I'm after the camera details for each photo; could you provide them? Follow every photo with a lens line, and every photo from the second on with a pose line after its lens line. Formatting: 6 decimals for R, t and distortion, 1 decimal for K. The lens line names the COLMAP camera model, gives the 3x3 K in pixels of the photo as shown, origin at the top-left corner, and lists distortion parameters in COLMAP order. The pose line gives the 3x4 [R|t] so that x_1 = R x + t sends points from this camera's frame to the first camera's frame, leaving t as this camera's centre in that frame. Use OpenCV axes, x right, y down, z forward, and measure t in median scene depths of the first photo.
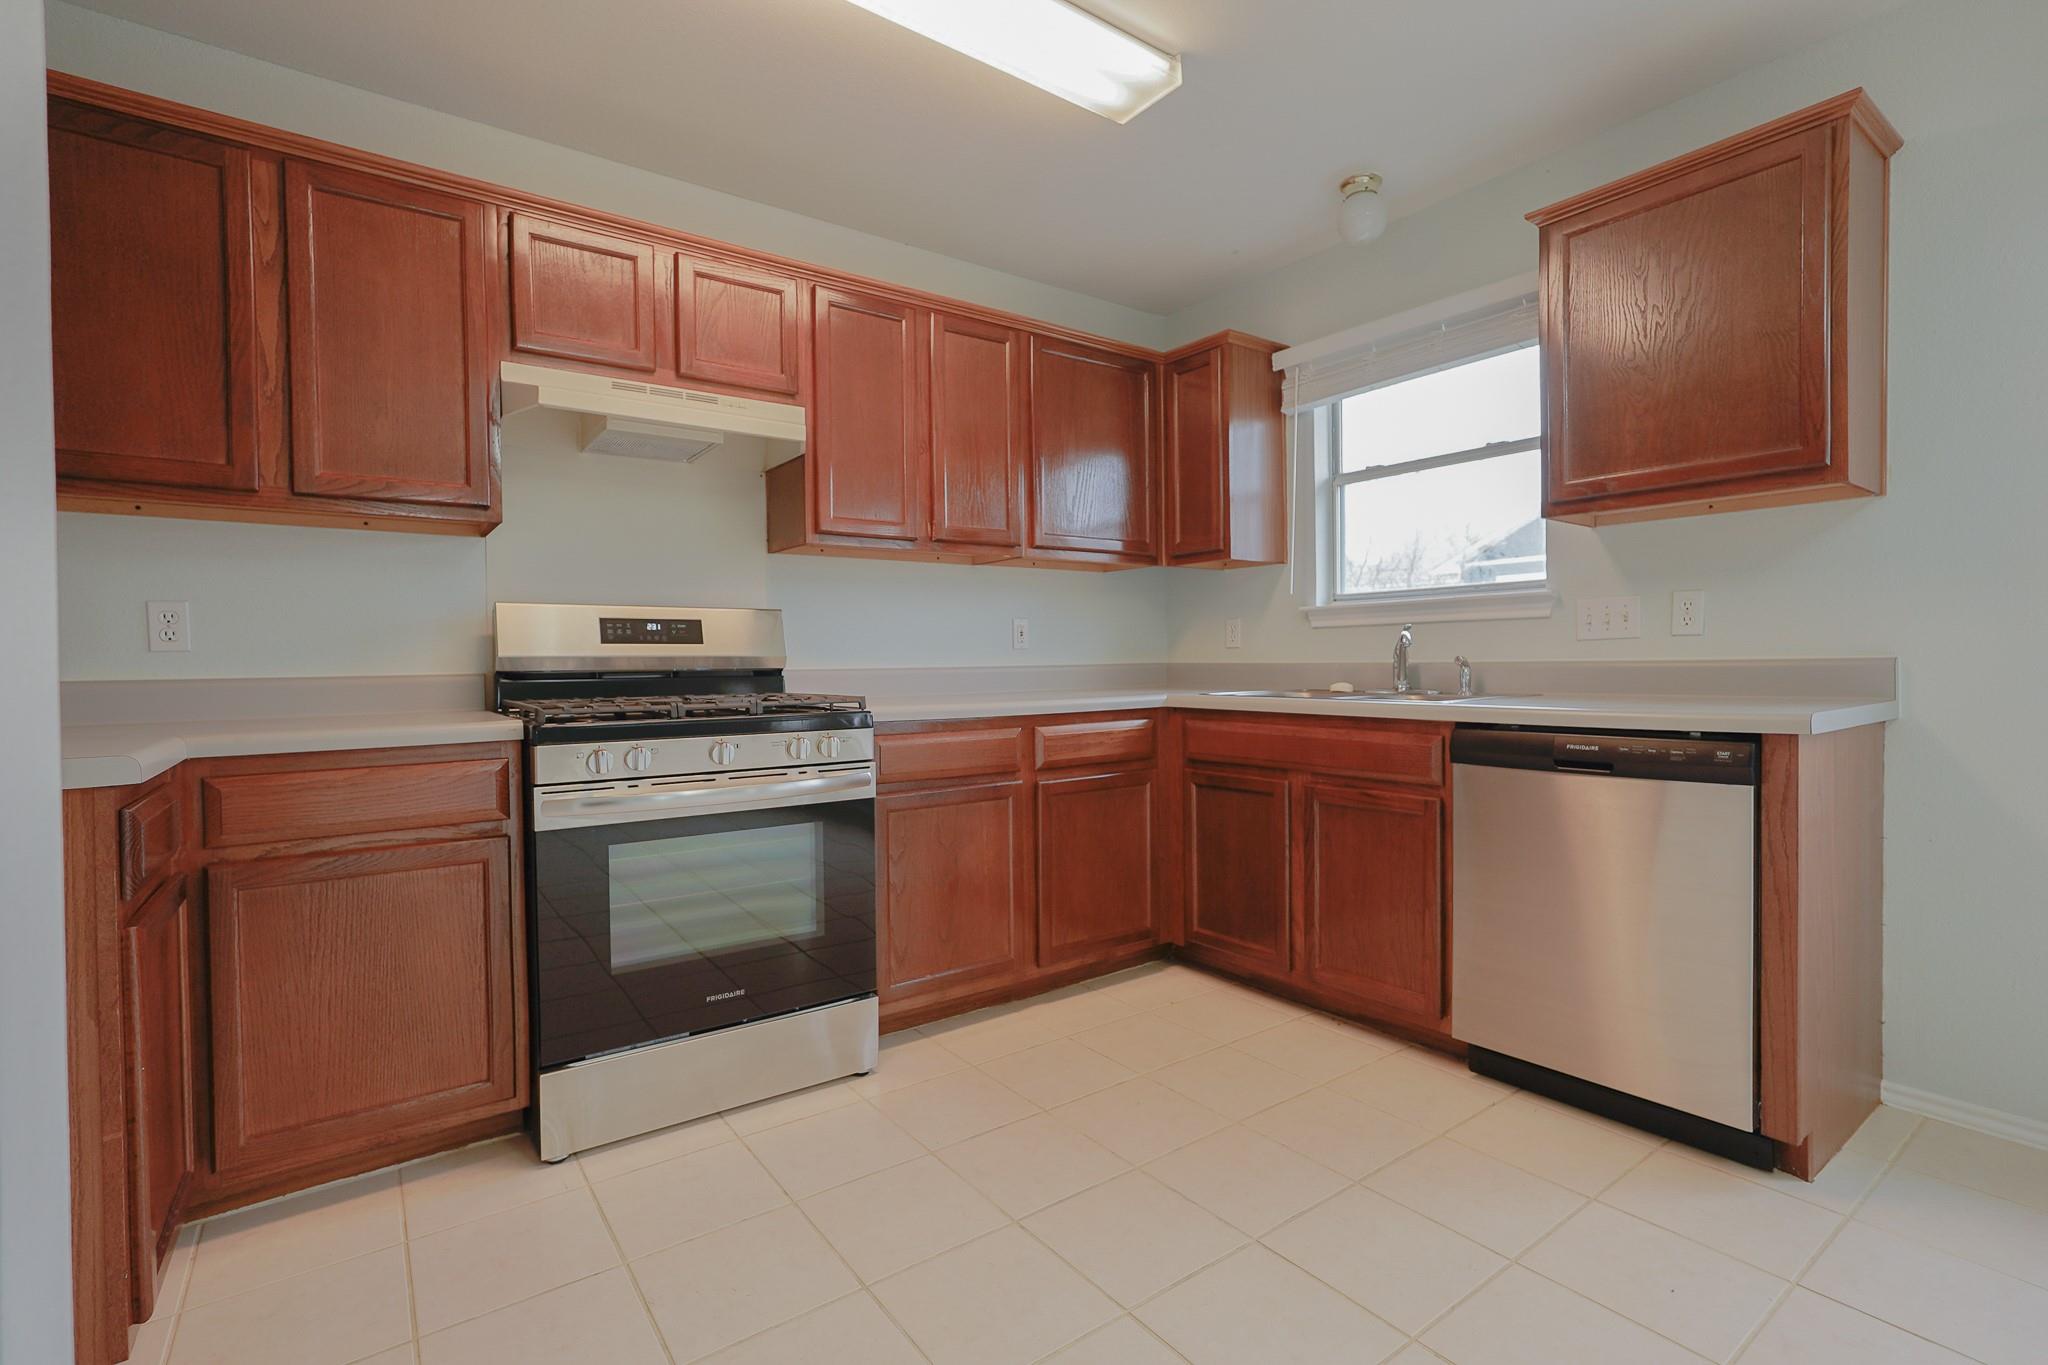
lens RADIAL K [[927.0, 0, 1026.1], [0, 927.0, 672.3], [0, 0, 1]] dist [-0.017065, -0.000036]
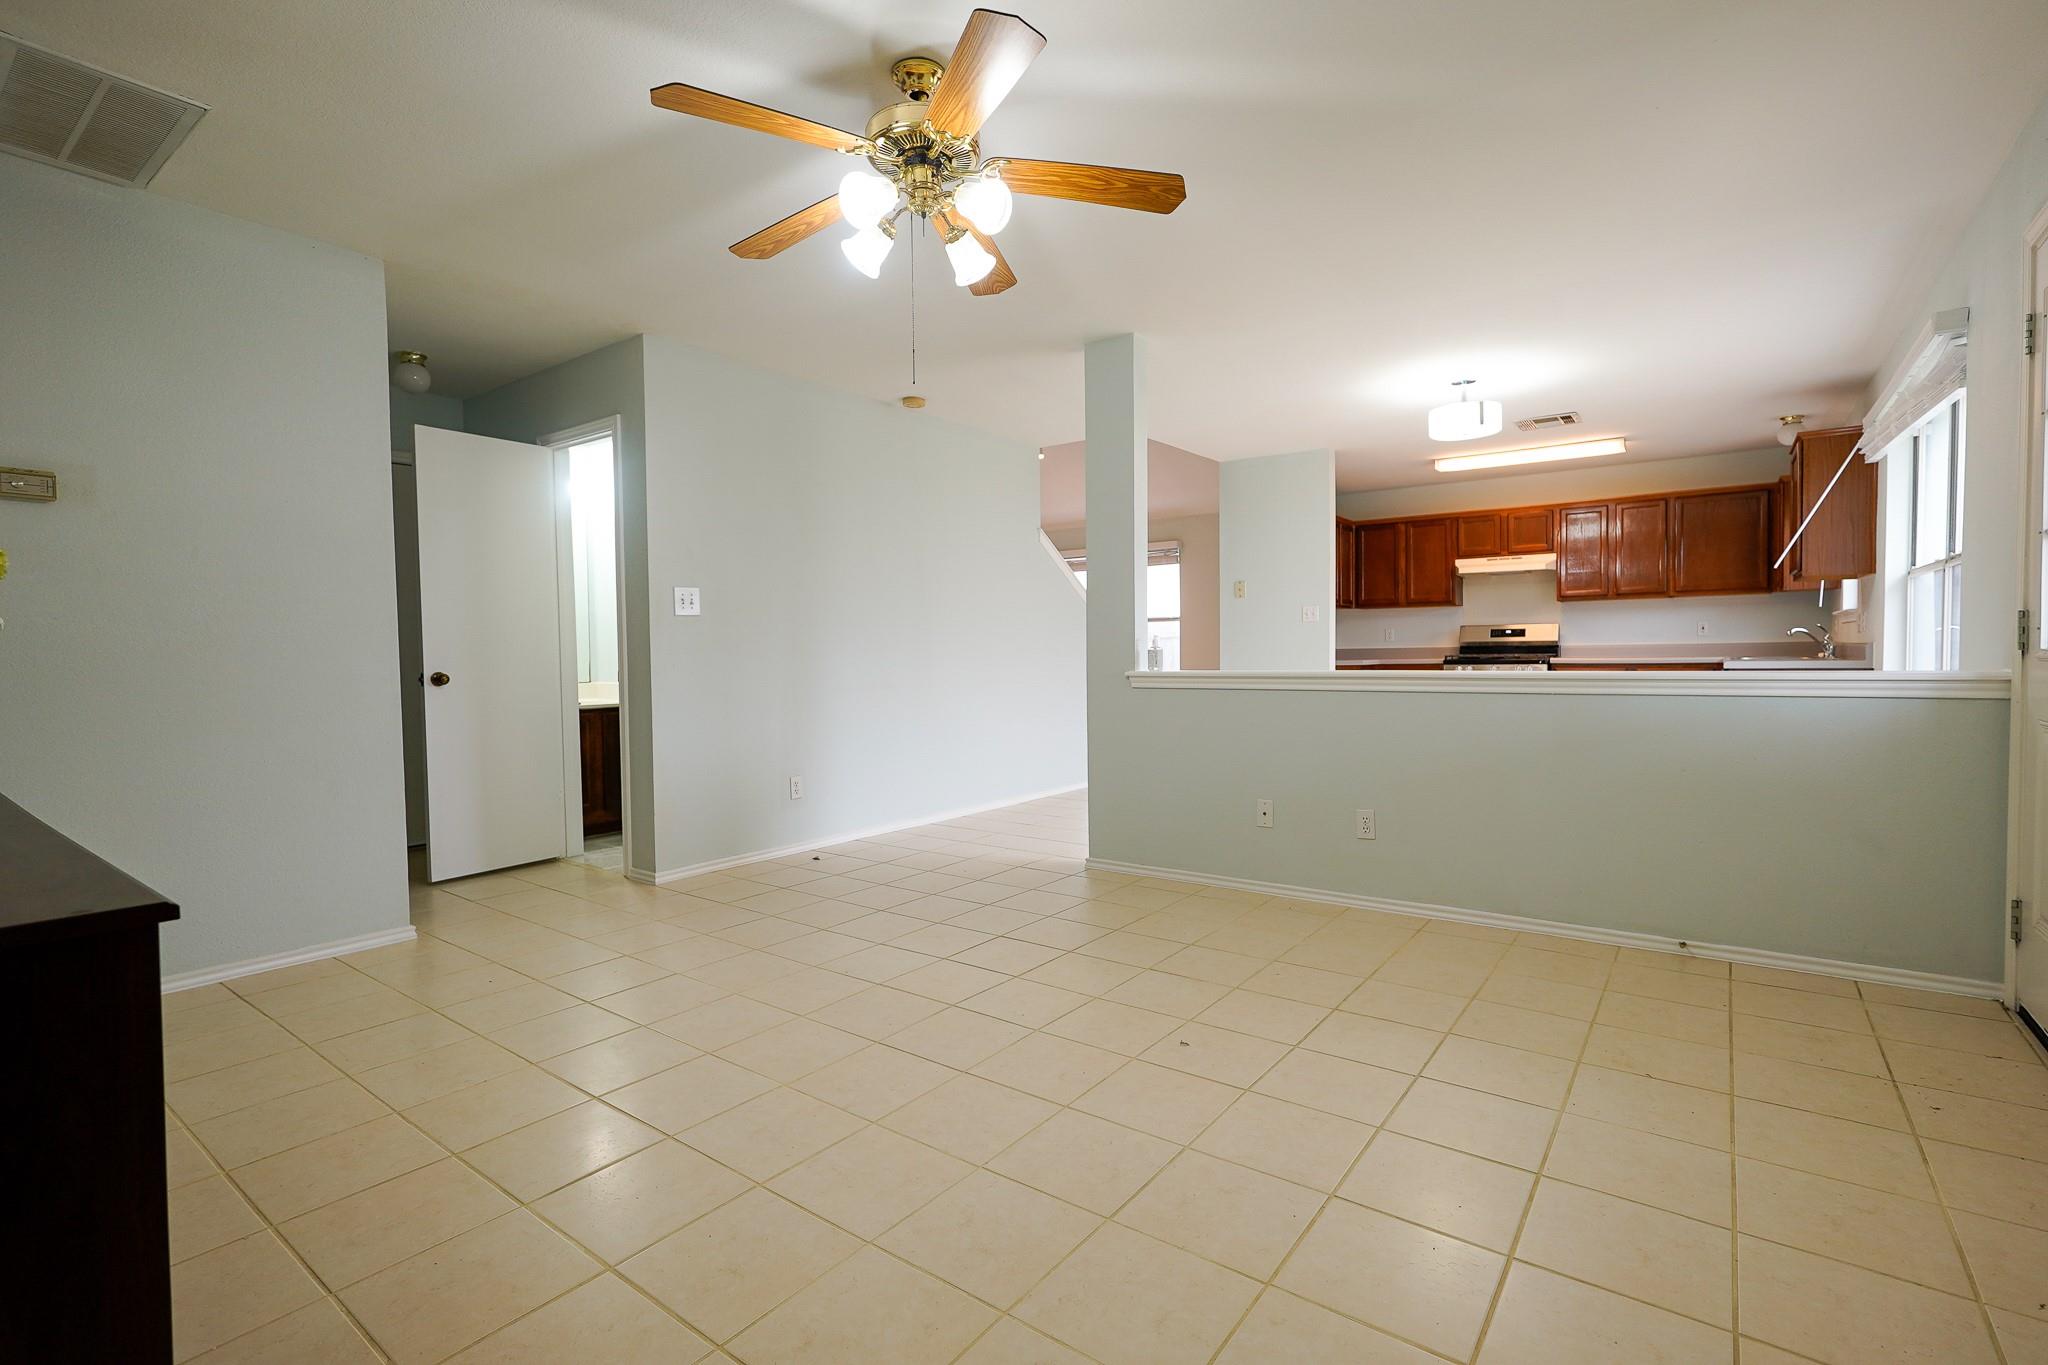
lens RADIAL K [[957.0, 0, 1024.0], [0, 957.0, 682.5], [0, 0, 1]] dist [-0.002881, 0.017486]
pose [[0.303308, 0.037266, -0.952164, 2.514593], [-0.005763, 0.999288, 0.037275, 0.012305], [0.952875, -0.005818, 0.303307, -1.762126]]
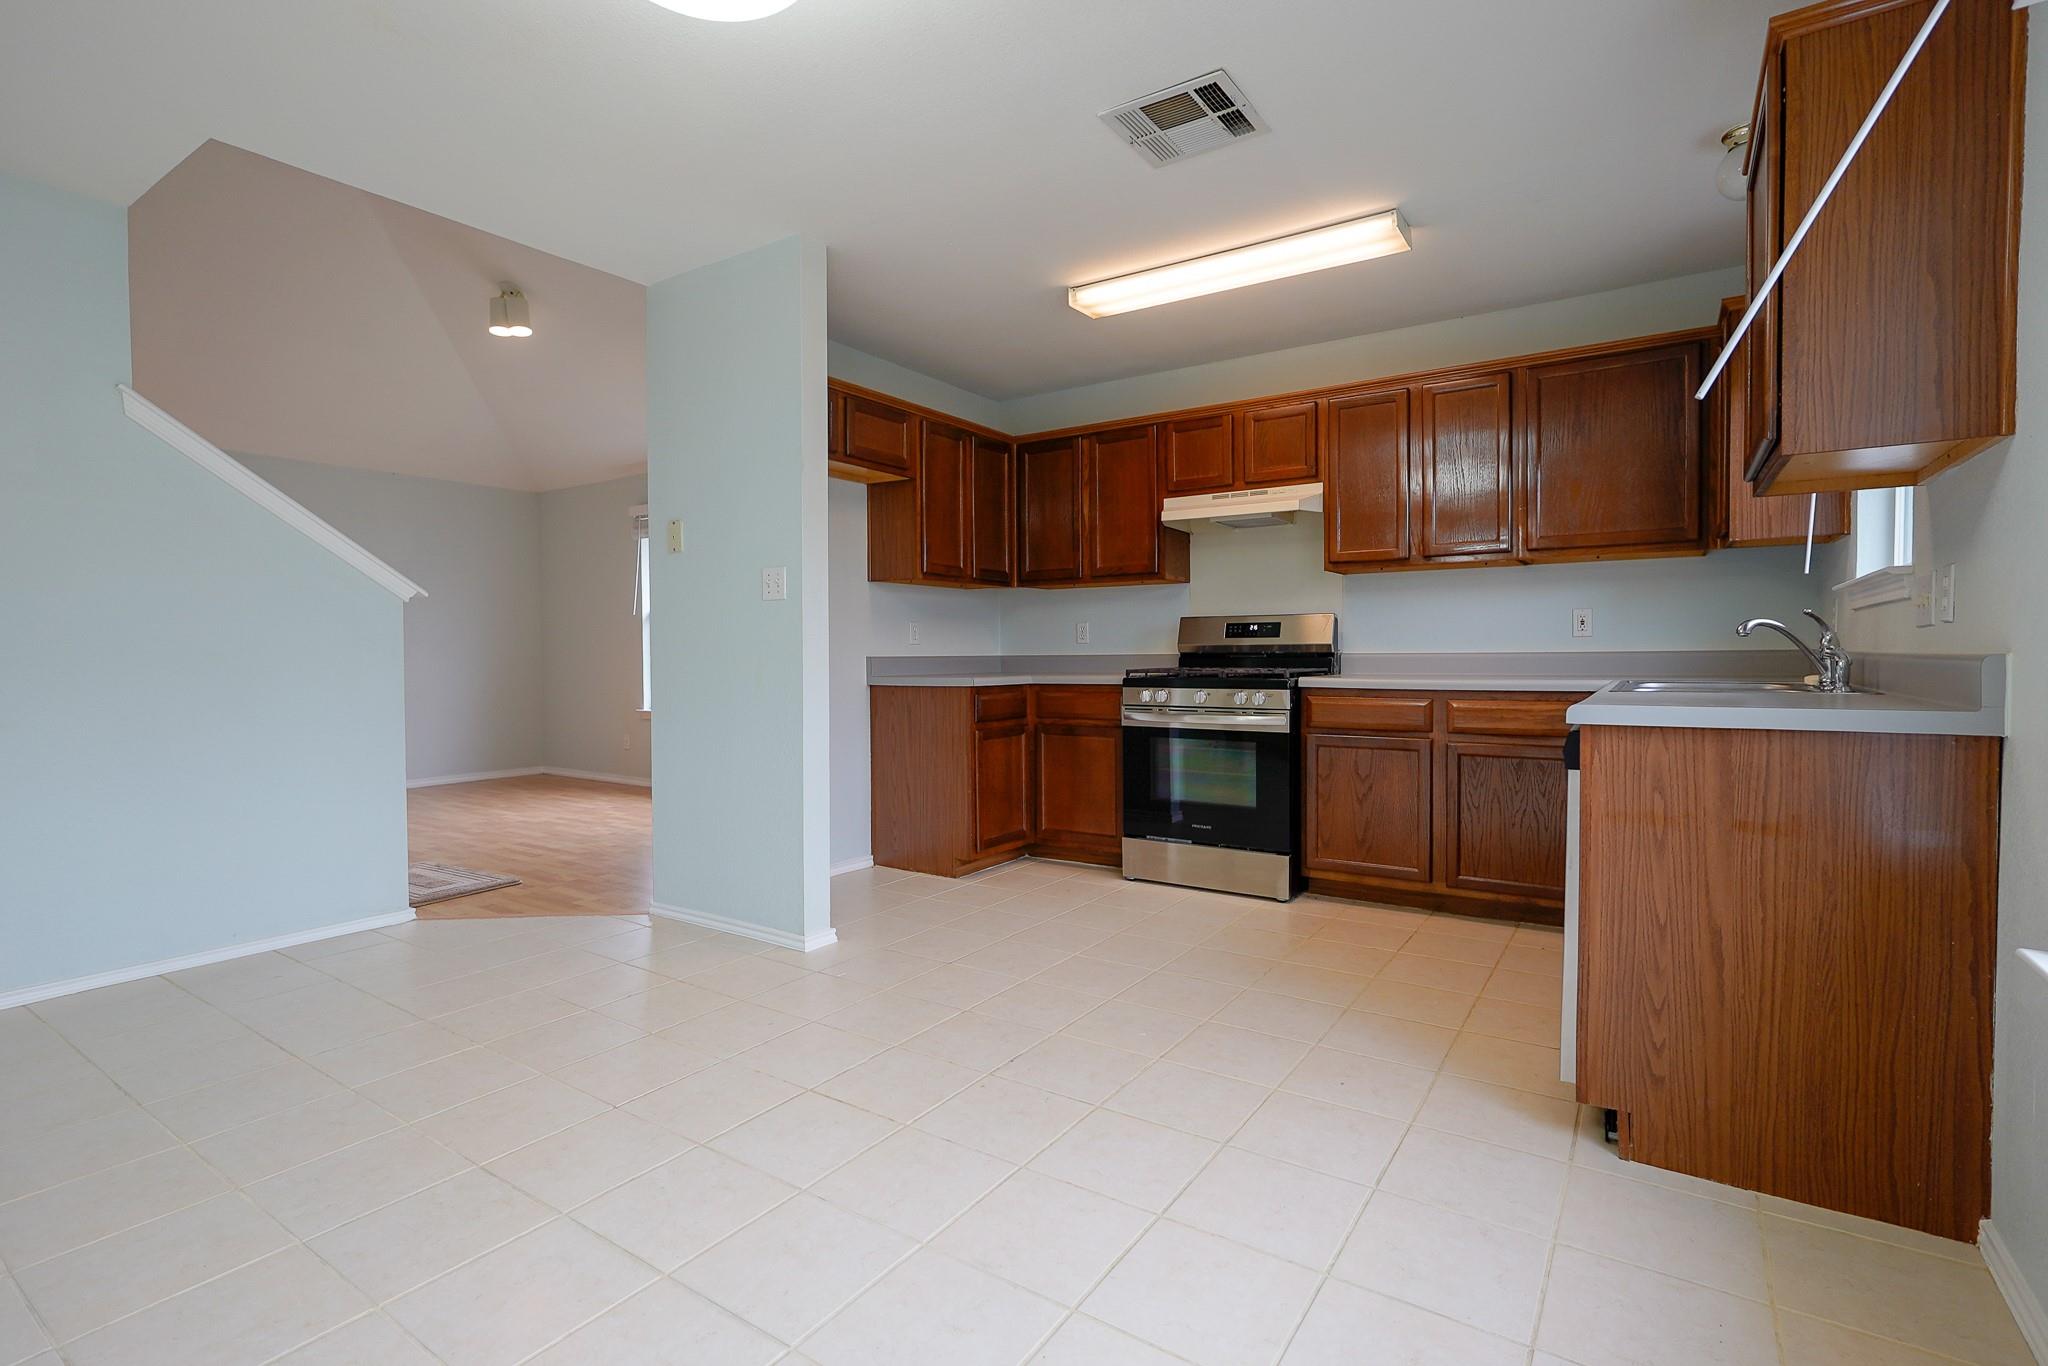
lens RADIAL K [[972.7, 0, 1018.0], [0, 972.7, 659.7], [0, 0, 1]] dist [-0.001018, -0.000069]
pose [[0.332192, 0.017471, -0.943050, 1.342423], [-0.007621, 0.999846, 0.015839, -0.017177], [0.943181, 0.001926, 0.332273, -0.014411]]
